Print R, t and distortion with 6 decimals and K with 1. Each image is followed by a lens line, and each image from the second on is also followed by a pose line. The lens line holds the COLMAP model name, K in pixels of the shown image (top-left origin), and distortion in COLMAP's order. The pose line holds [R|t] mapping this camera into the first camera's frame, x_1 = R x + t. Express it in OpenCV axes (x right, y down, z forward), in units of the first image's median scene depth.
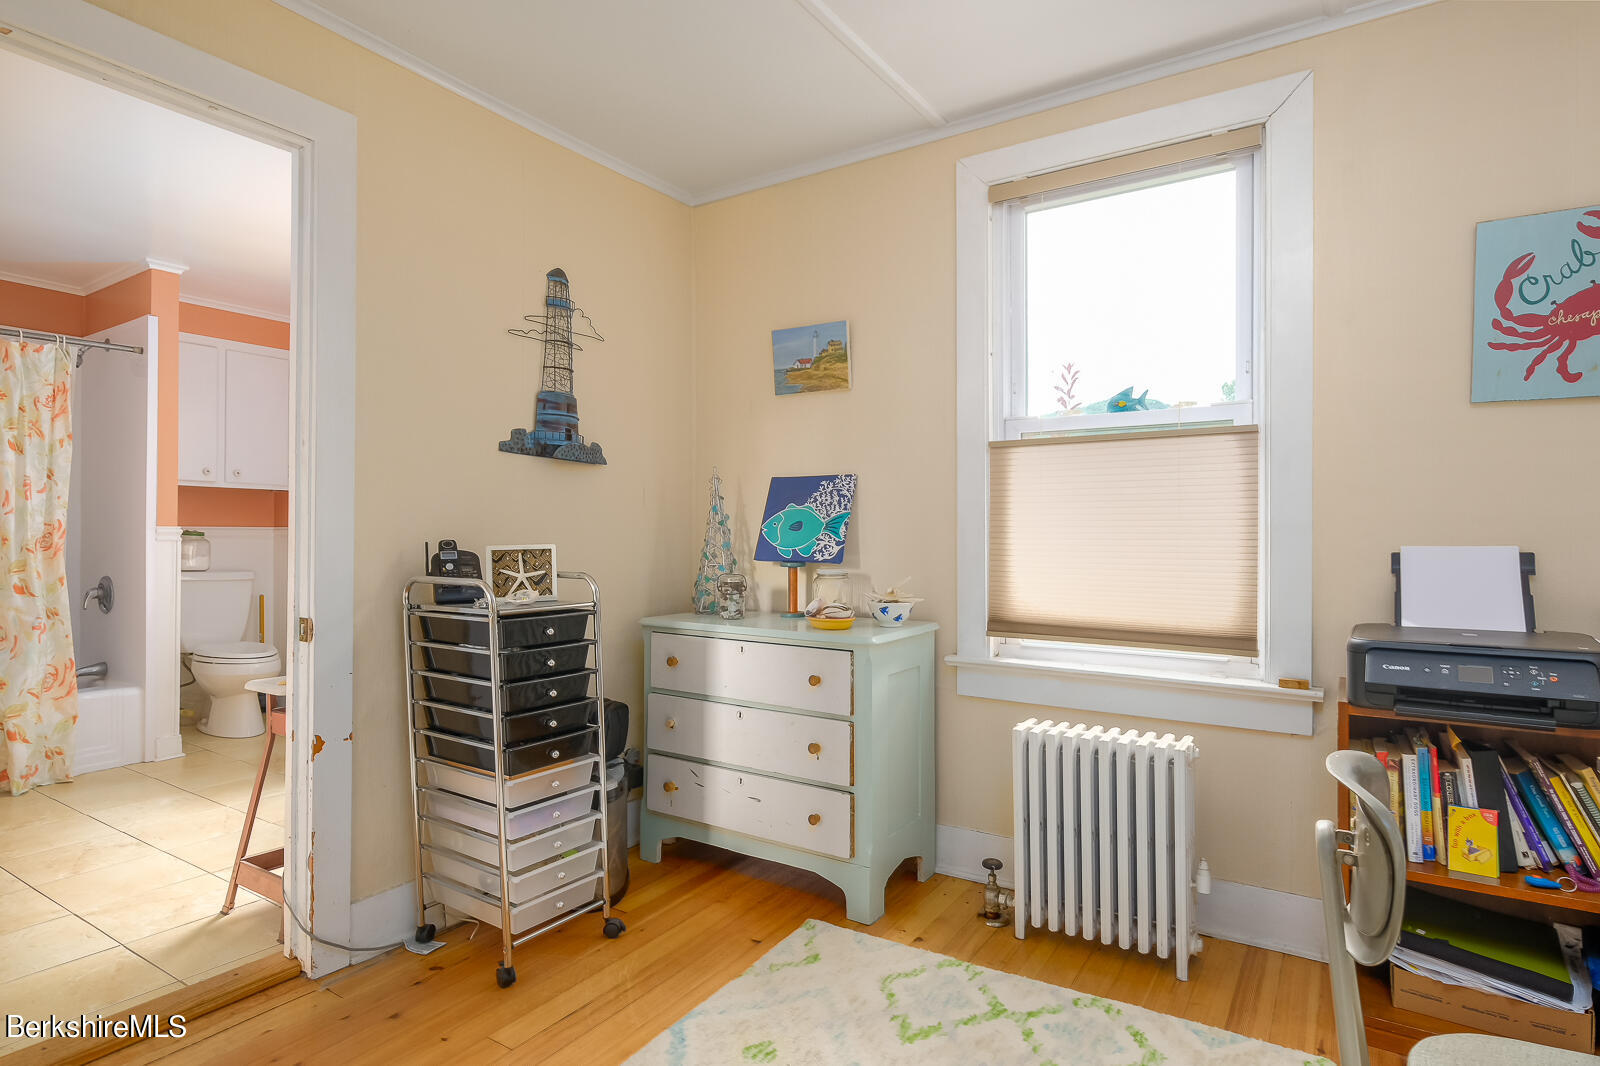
lens RADIAL K [[850.0, 0, 800.0], [0, 850.0, 533.0], [0, 0, 1]] dist [-0.000061, -0.000404]
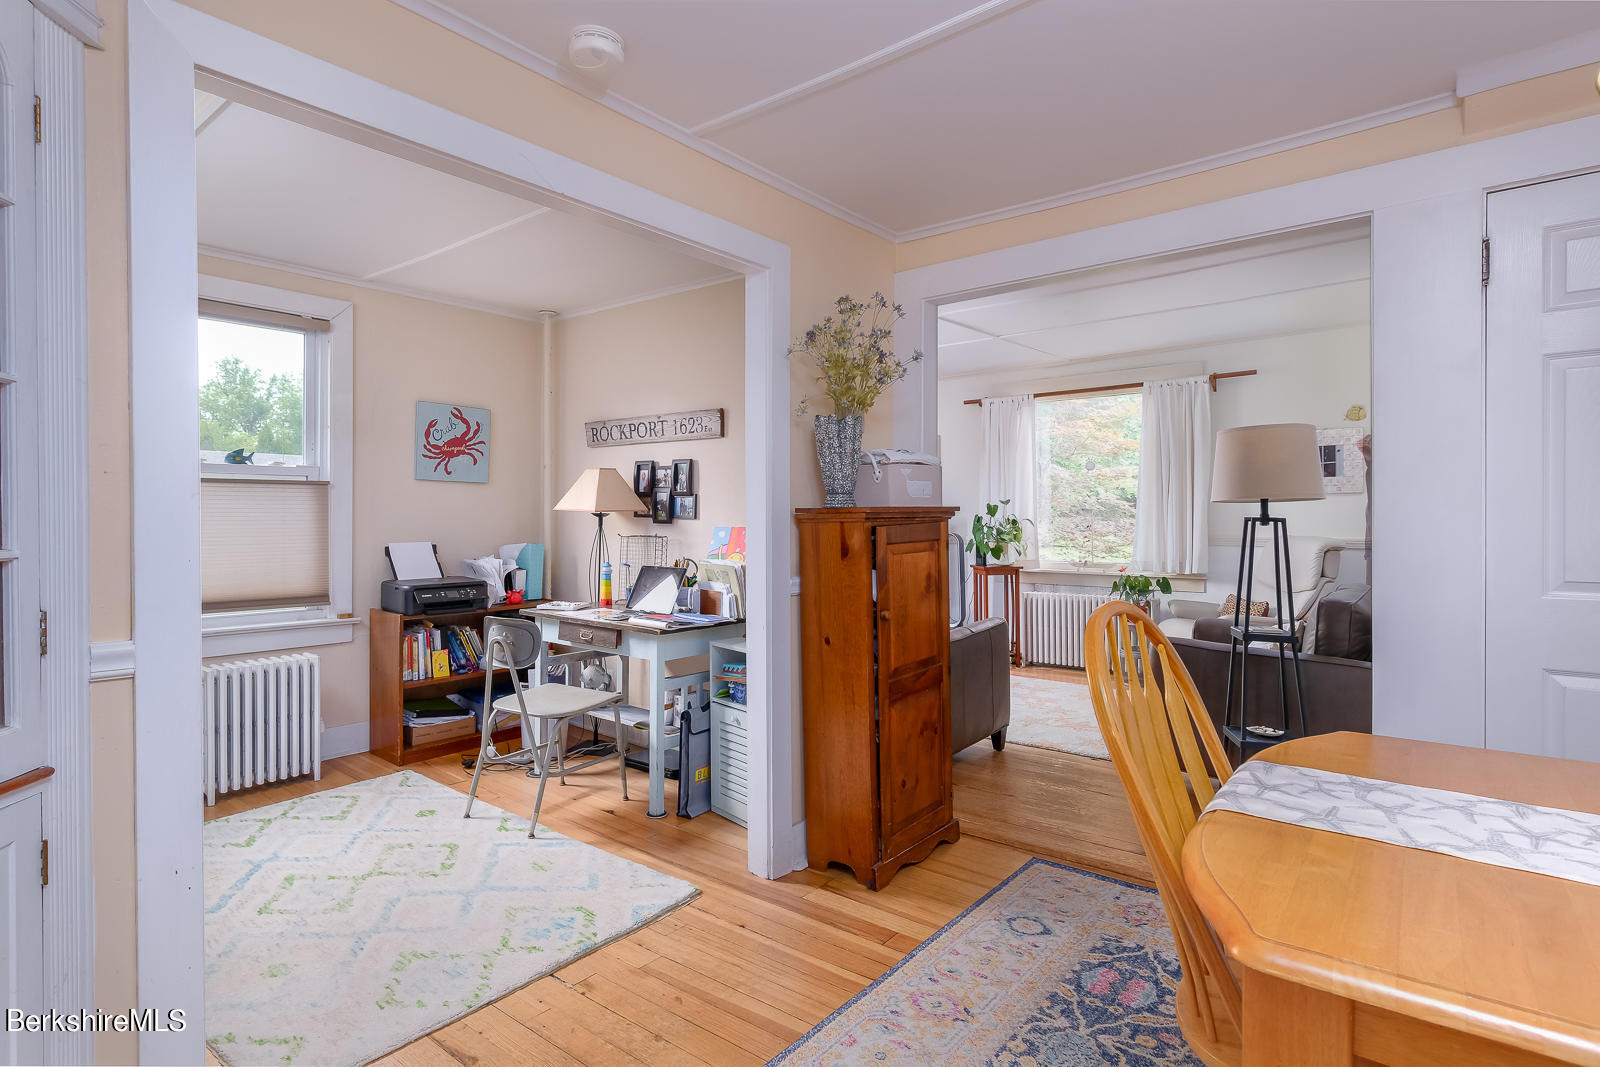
lens RADIAL K [[825.0, 0, 797.1], [0, 825.0, 520.4], [0, 0, 1]] dist [0.000222, -0.002170]
pose [[0.107939, -0.007359, 0.994130, -0.877786], [-0.000425, 0.999972, 0.007448, -0.041453], [-0.994157, -0.001227, 0.107933, -0.168392]]
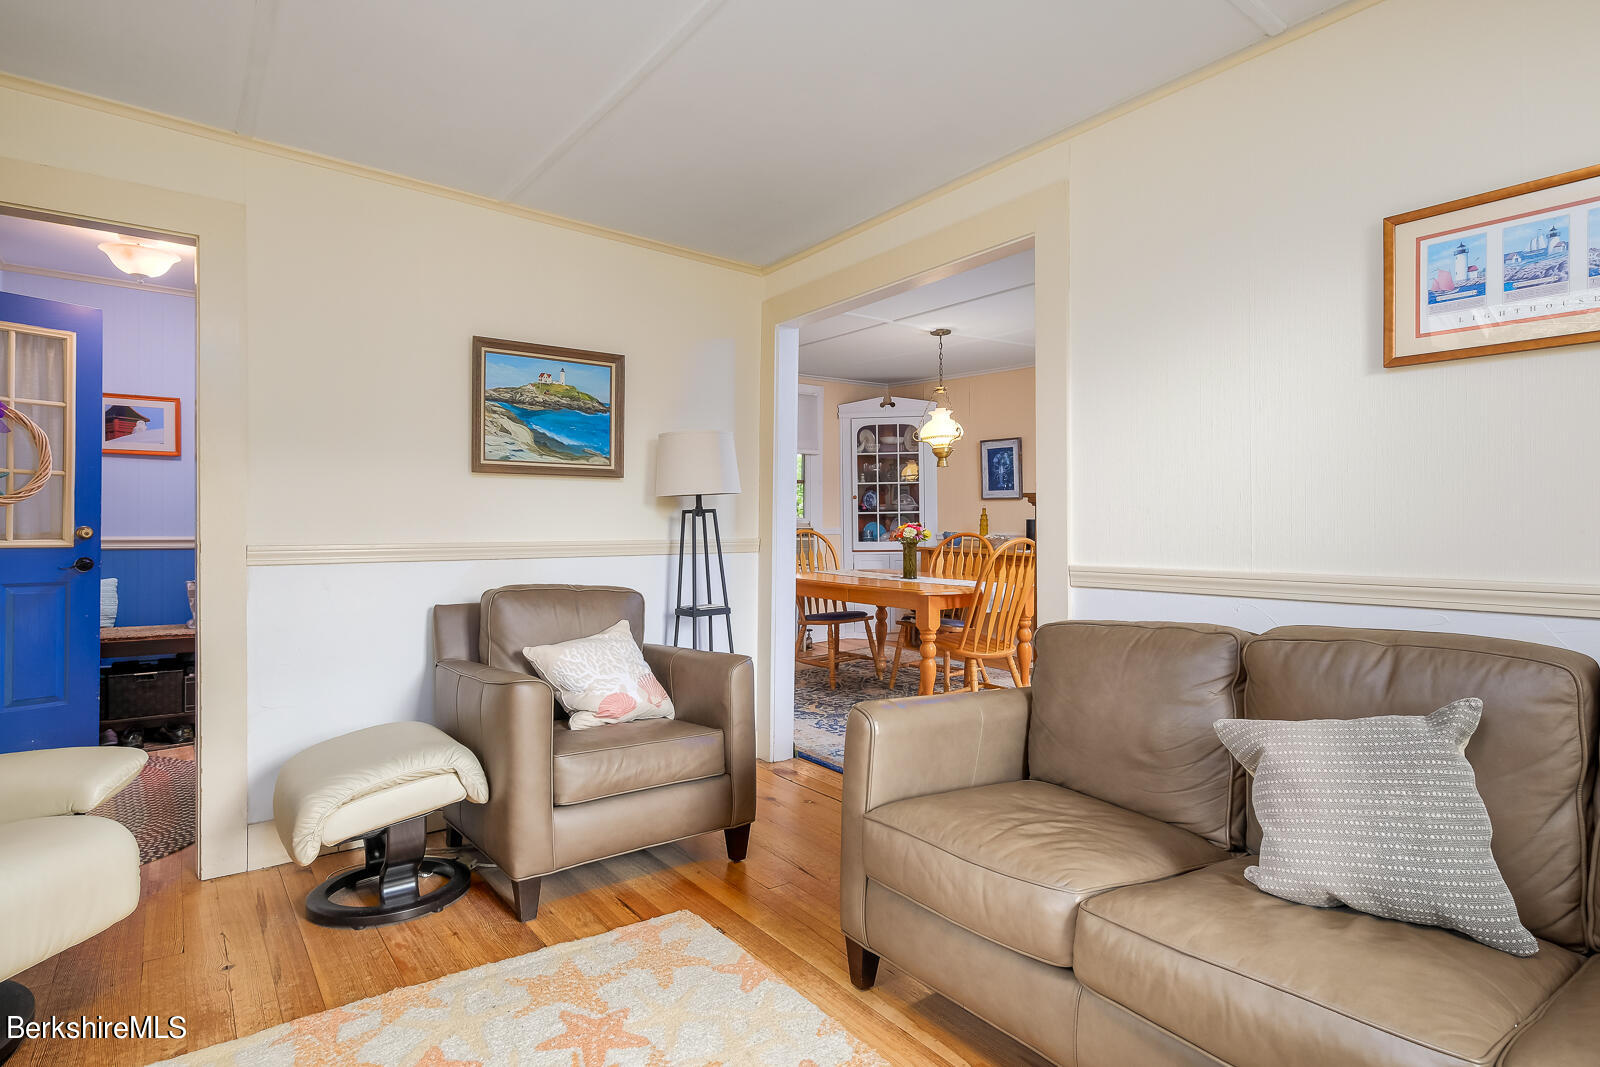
lens RADIAL K [[821.9, 0, 830.3], [0, 821.9, 520.5], [0, 0, 1]] dist [-0.000285, -0.000088]
pose [[-0.295832, -0.005141, -0.955226, 1.205787], [0.007237, 0.999945, -0.007623, -0.012575], [0.955212, -0.009168, -0.295779, -0.207622]]
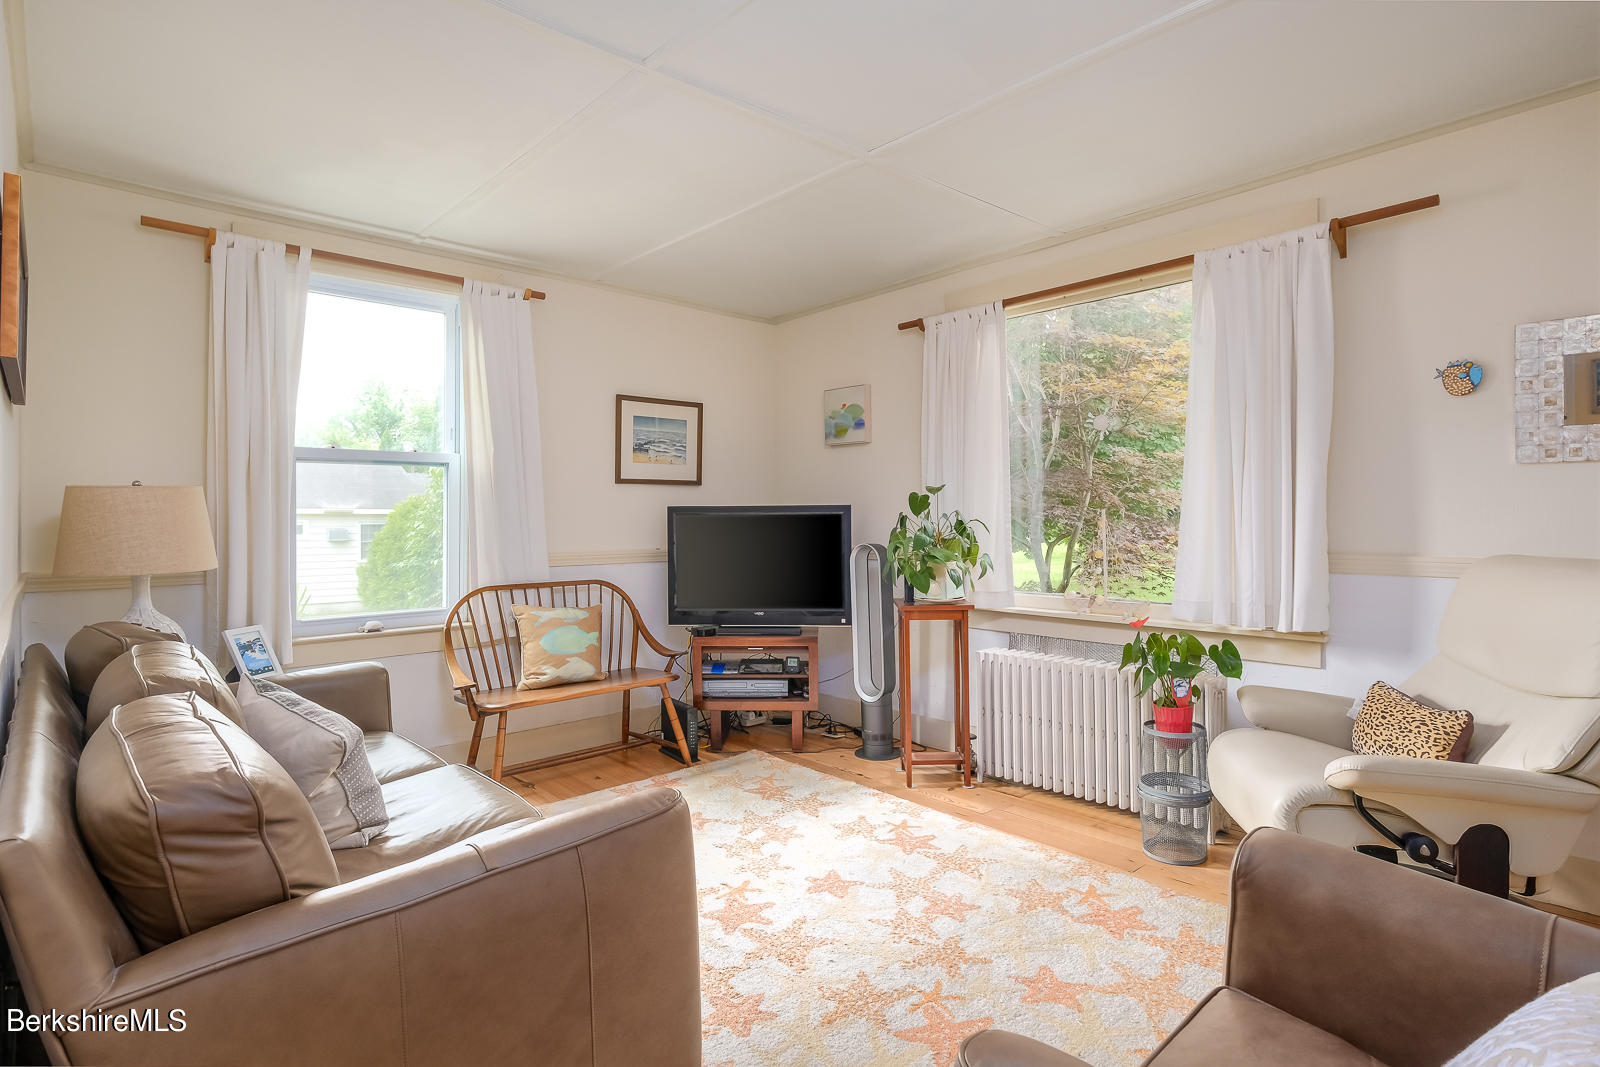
lens RADIAL K [[802.5, 0, 797.3], [0, 802.5, 520.5], [0, 0, 1]] dist [-0.003749, -0.000148]
pose [[0.254539, -0.006572, 0.967040, 0.127596], [0.002002, 0.999978, 0.006269, -0.035511], [-0.967060, 0.000341, 0.254547, -0.571142]]
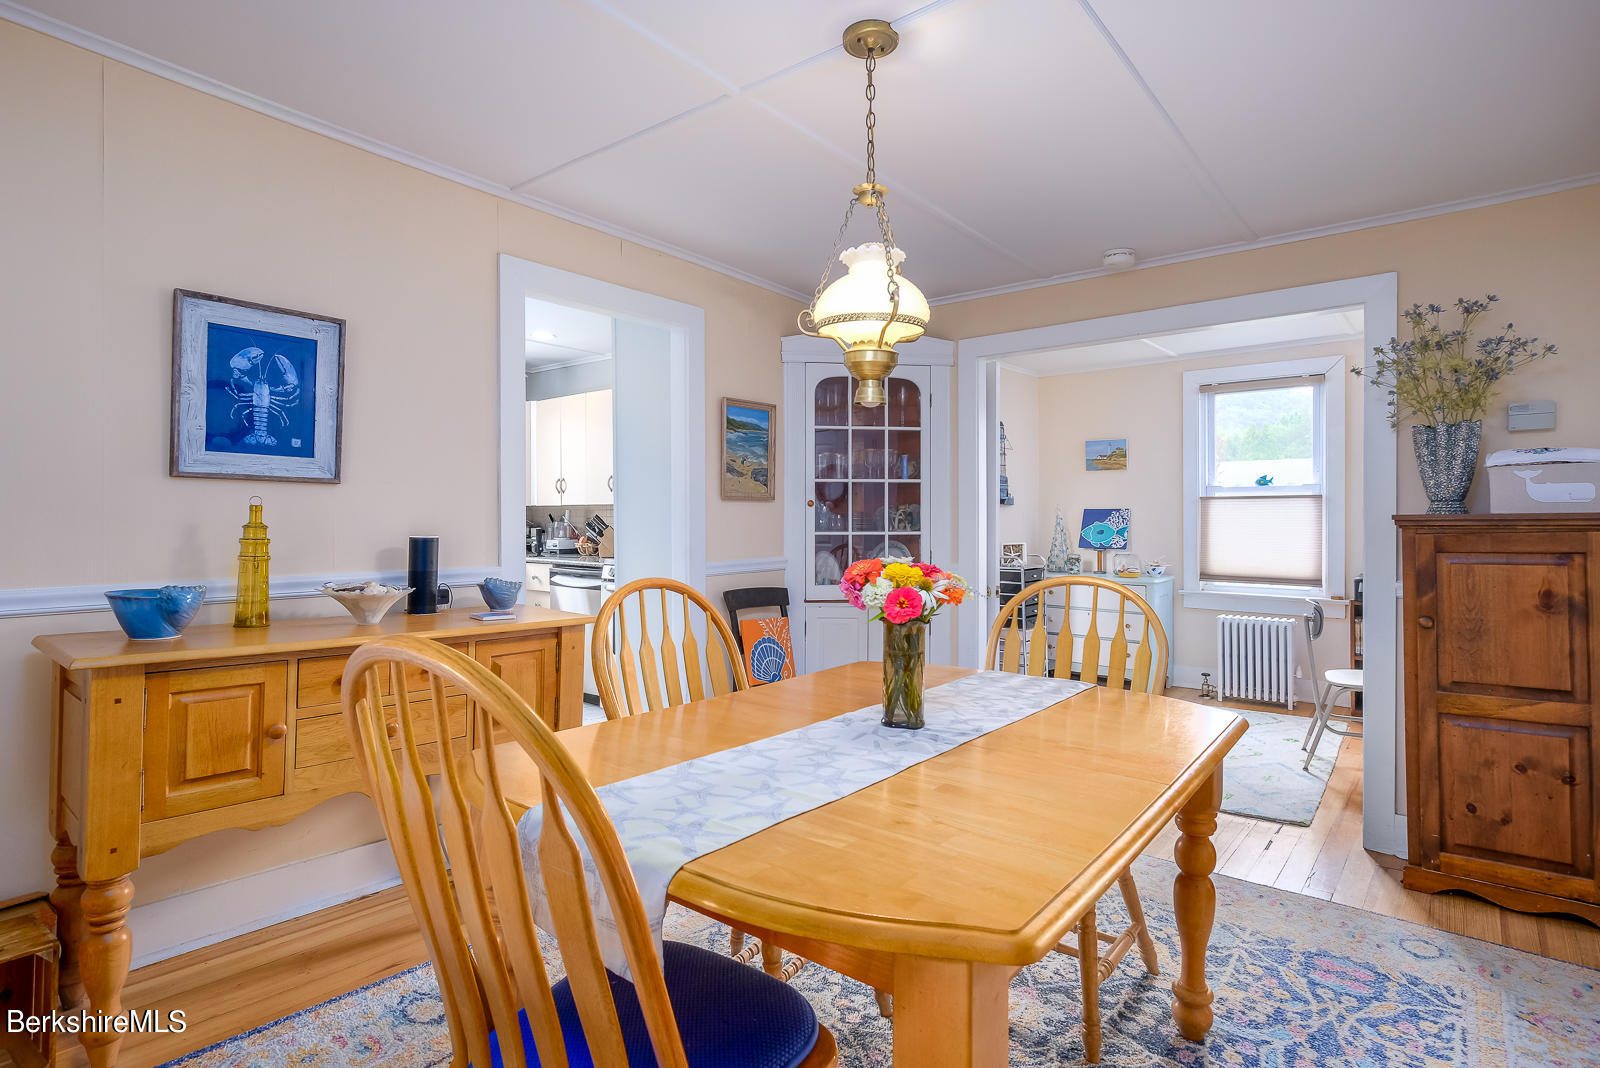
lens RADIAL K [[802.5, 0, 797.3], [0, 802.5, 521.0], [0, 0, 1]] dist [-0.003749, -0.000148]
pose [[0.993494, -0.002418, -0.113859, -0.548591], [0.003016, 0.999983, 0.005079, -0.050013], [0.113844, -0.005389, 0.993484, -1.143864]]
